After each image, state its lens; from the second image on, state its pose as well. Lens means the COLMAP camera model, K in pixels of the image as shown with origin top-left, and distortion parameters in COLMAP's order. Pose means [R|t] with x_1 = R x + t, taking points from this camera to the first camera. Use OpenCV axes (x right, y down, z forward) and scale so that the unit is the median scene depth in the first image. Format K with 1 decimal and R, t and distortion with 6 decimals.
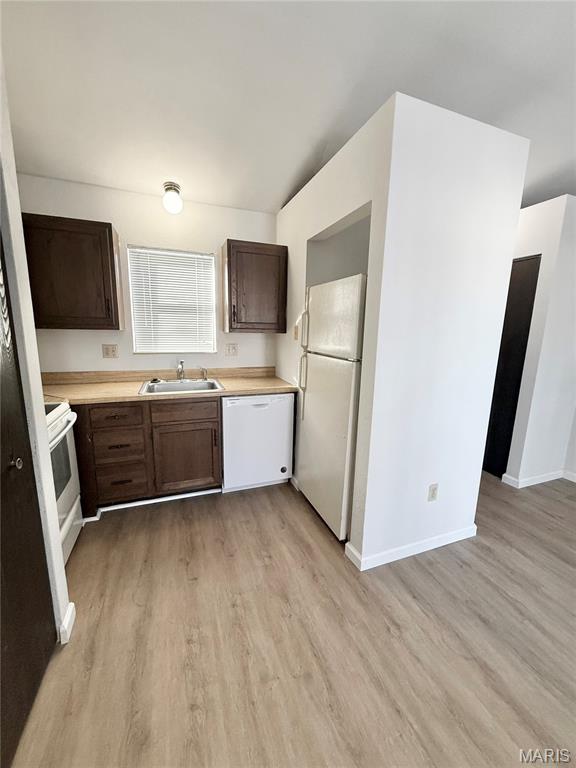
lens RADIAL K [[307.7, 0, 288.1], [0, 307.7, 381.4], [0, 0, 1]] dist [0.004527, -0.000920]
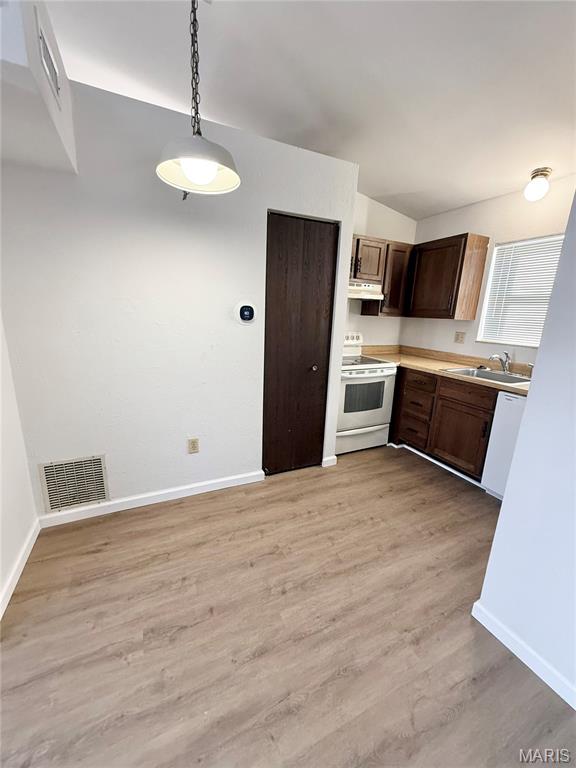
lens RADIAL K [[307.7, 0, 286.1], [0, 307.7, 382.6], [0, 0, 1]] dist [0.004527, -0.000920]
pose [[0.079911, 0.209435, -0.974552, 0.685071], [-0.219408, 0.957396, 0.187758, -0.006100], [0.972355, 0.198820, 0.122458, 0.250026]]
